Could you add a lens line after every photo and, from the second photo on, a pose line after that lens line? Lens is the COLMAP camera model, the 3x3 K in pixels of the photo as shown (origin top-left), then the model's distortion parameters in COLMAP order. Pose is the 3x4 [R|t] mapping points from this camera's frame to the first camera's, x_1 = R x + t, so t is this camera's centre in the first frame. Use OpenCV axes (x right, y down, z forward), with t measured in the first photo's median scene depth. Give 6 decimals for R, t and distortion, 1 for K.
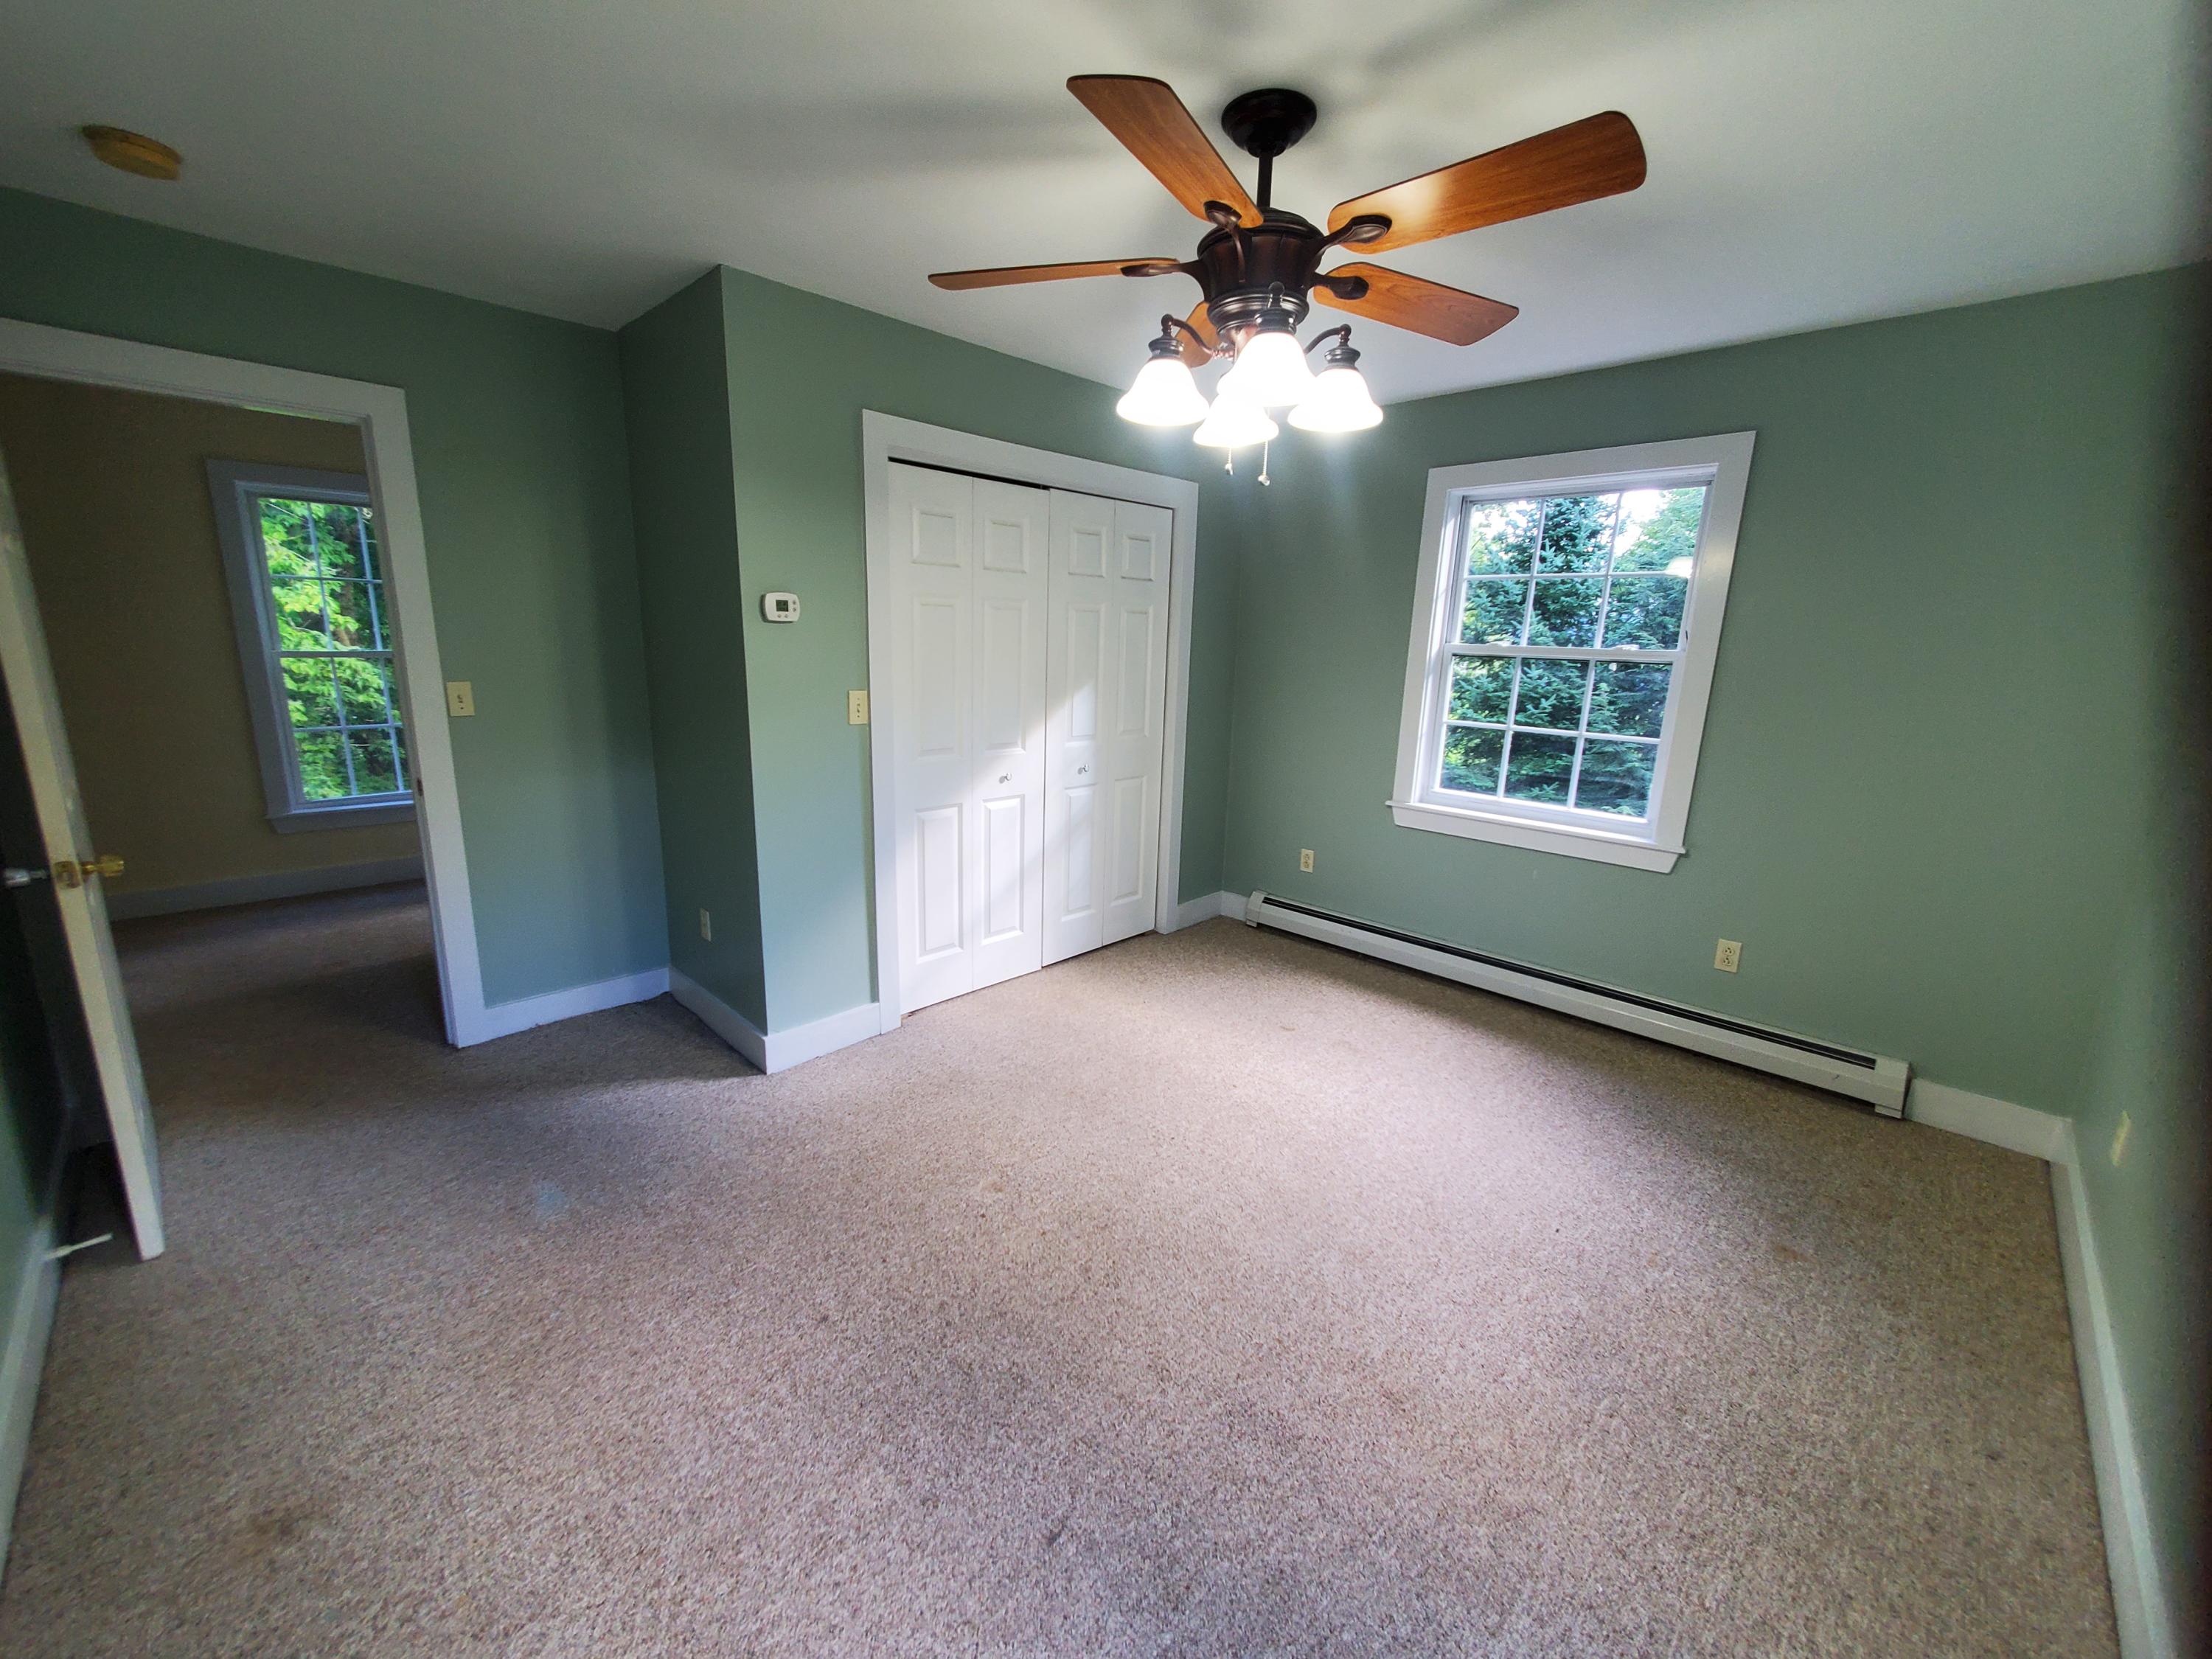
lens RADIAL K [[872.4, 0, 1100.1], [0, 872.4, 820.8], [0, 0, 1]] dist [0.001815, 0.000218]
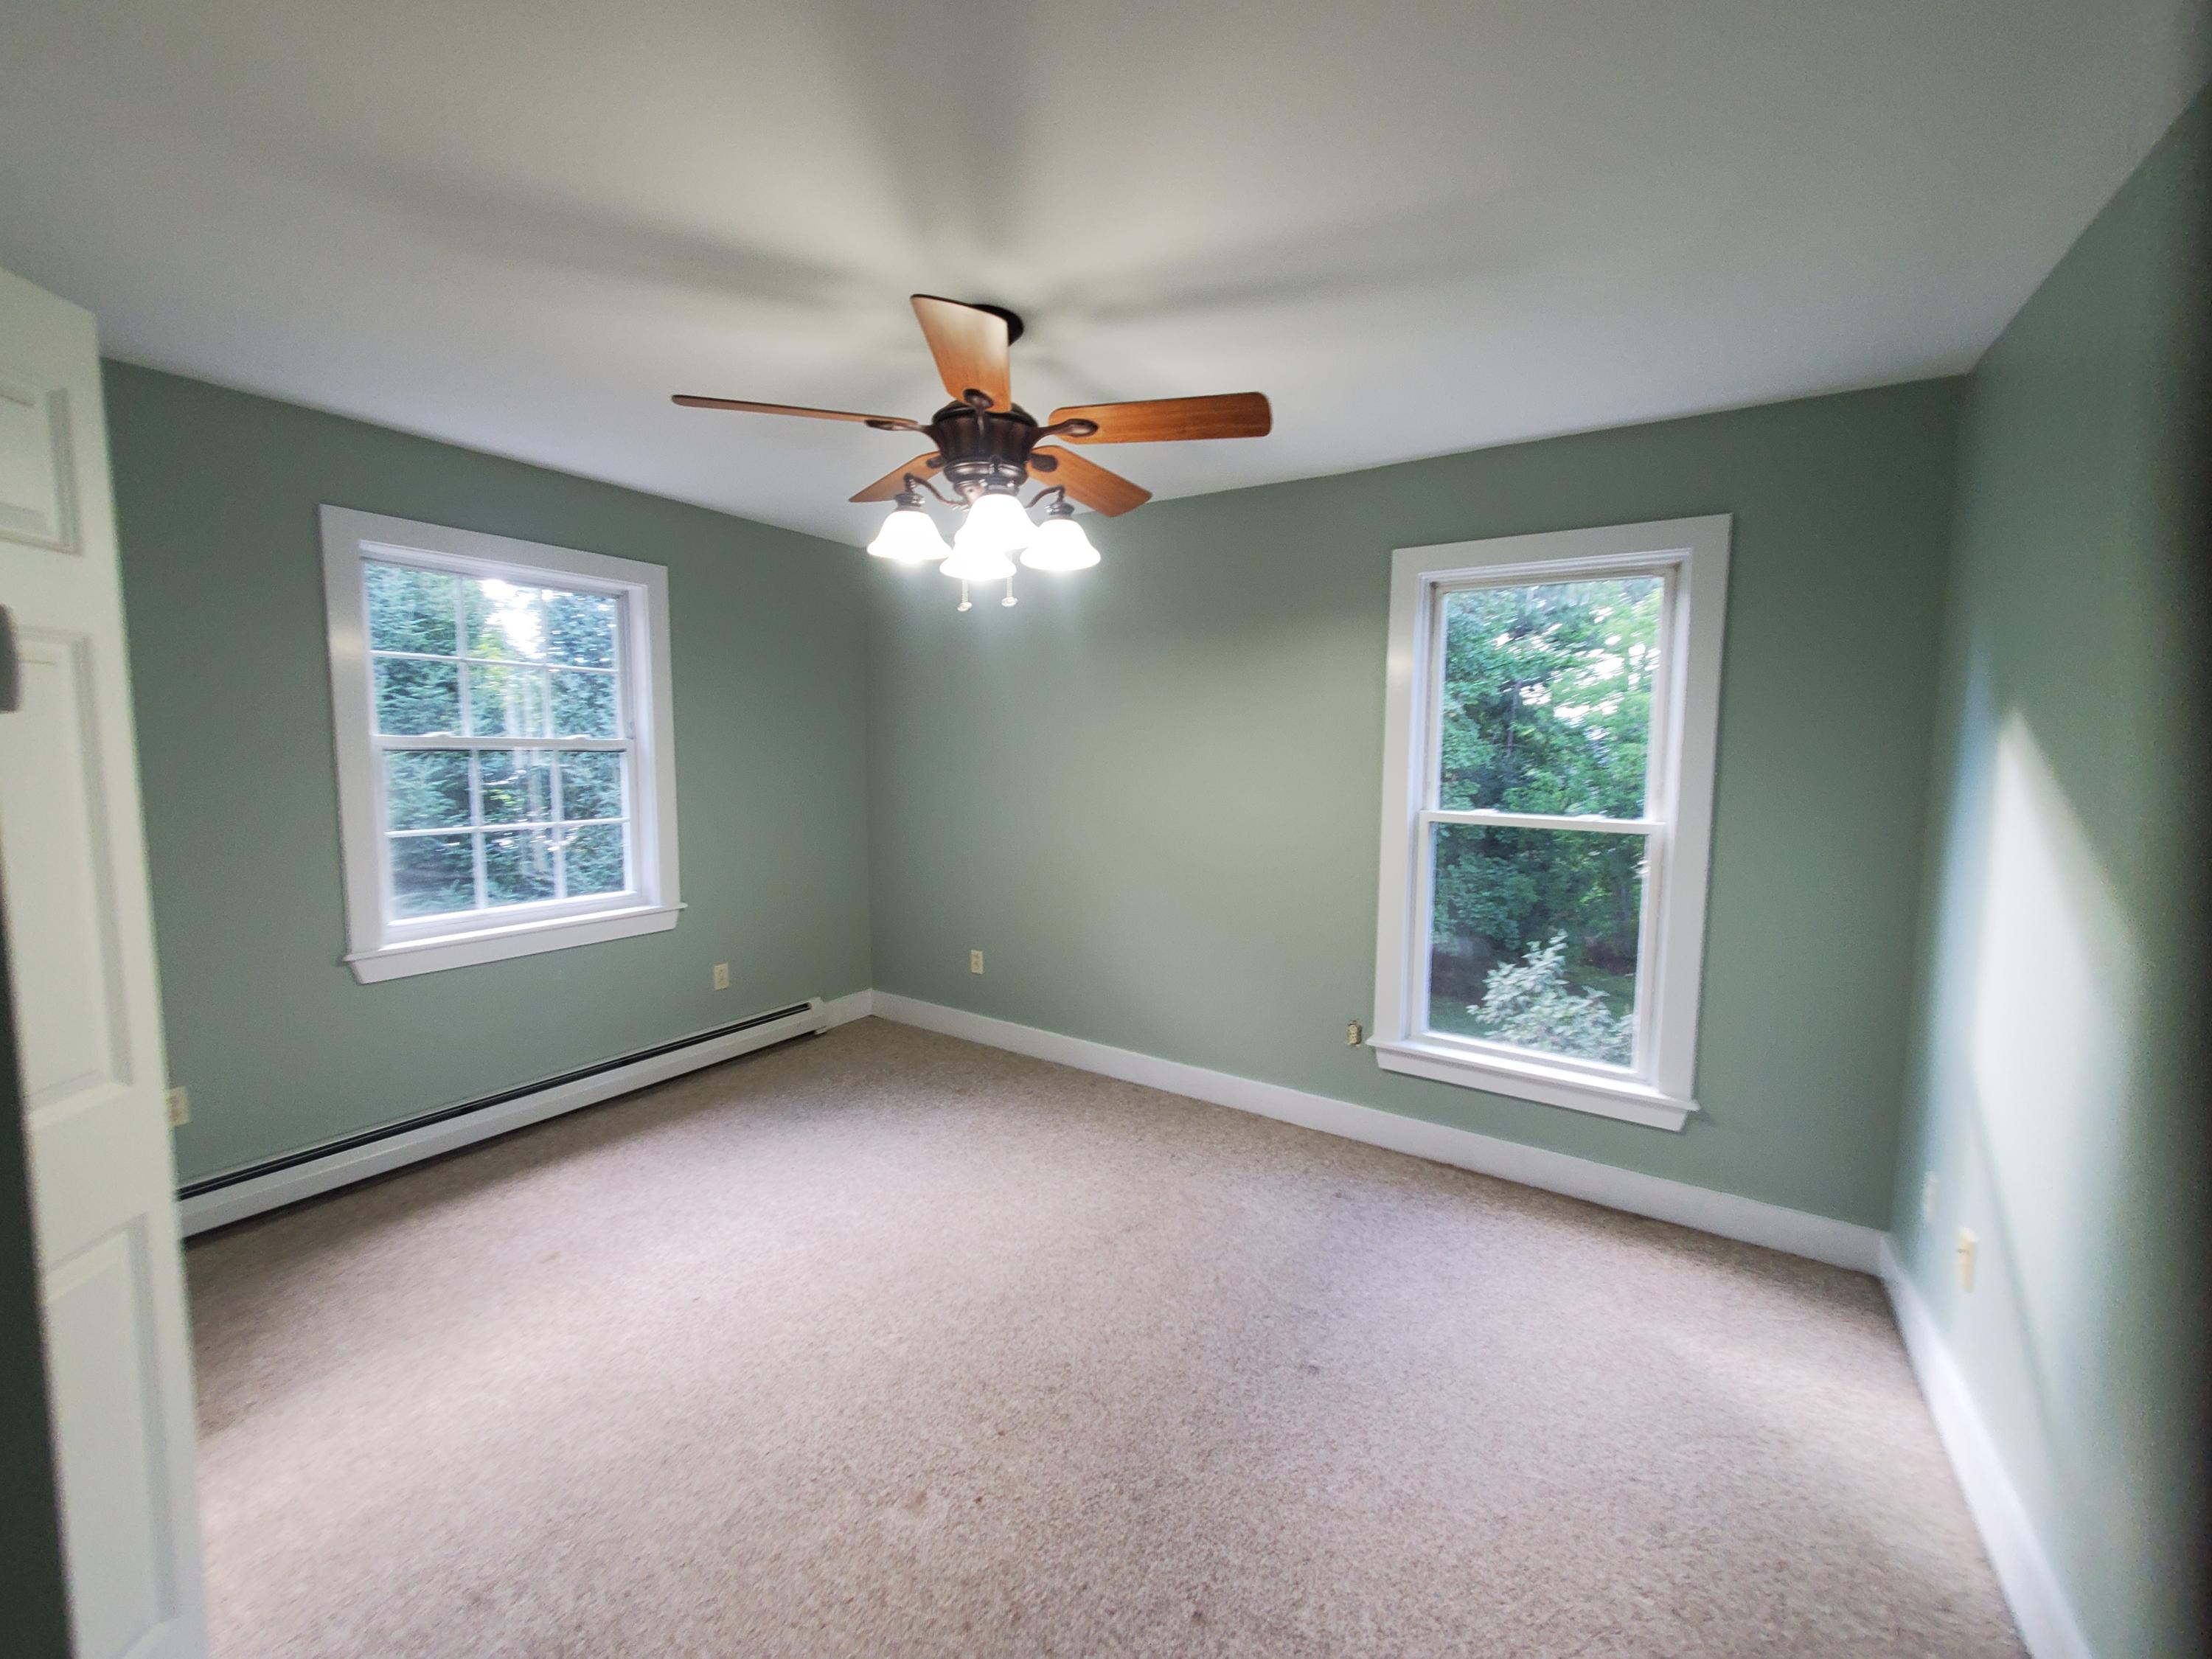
lens RADIAL K [[872.0, 0, 1106.0], [0, 872.0, 829.5], [0, 0, 1]] dist [-0.000841, -0.000014]
pose [[-0.204649, -0.123370, 0.971030, -0.671533], [0.192390, 0.967605, 0.163482, -0.170312], [-0.959742, 0.220273, -0.174284, 0.742009]]
